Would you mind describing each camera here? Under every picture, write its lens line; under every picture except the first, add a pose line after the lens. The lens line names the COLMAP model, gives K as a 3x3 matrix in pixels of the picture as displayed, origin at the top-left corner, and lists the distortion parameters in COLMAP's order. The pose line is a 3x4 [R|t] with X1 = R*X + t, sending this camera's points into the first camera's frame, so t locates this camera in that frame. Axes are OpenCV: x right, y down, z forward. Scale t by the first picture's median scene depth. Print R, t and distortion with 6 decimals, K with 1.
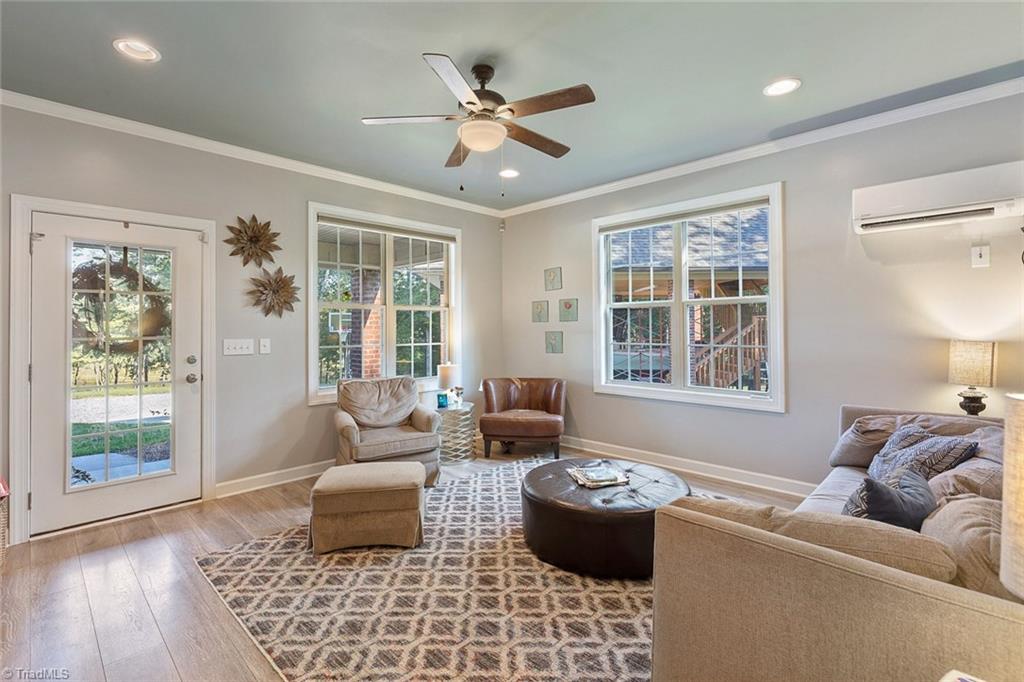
lens RADIAL K [[478.8, 0, 504.4], [0, 478.8, 331.8], [0, 0, 1]] dist [-0.004441, -0.000553]
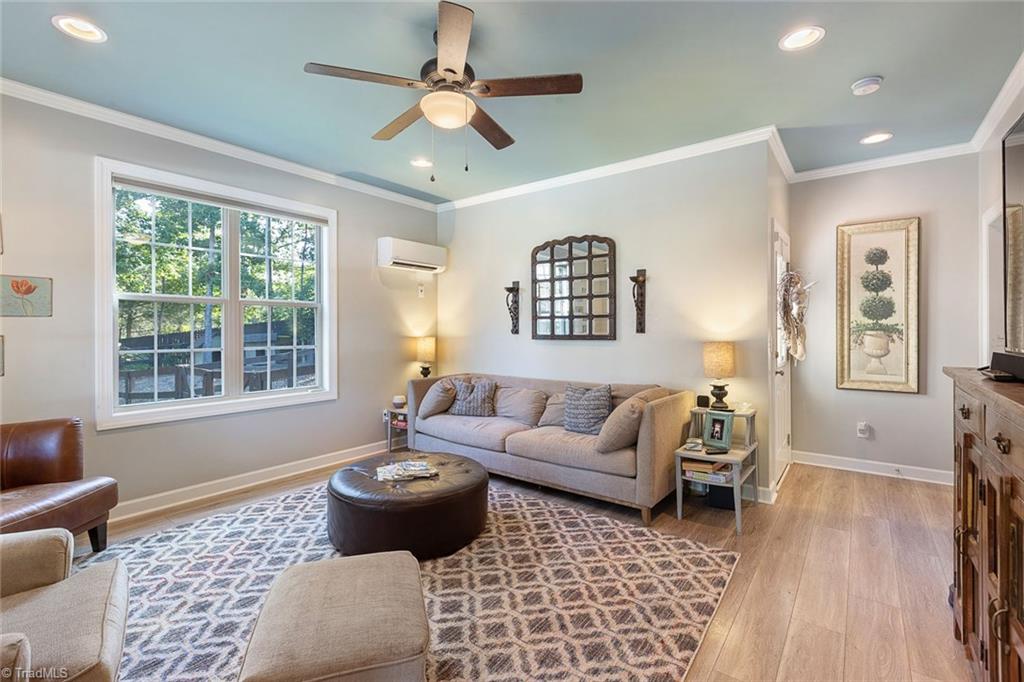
lens RADIAL K [[478.8, 0, 503.9], [0, 478.8, 334.7], [0, 0, 1]] dist [-0.004441, -0.000553]
pose [[-0.152123, -0.003381, 0.988356, -1.045886], [0.011912, 0.999915, 0.005254, 0.004655], [-0.988290, 0.012572, -0.152070, 1.144355]]
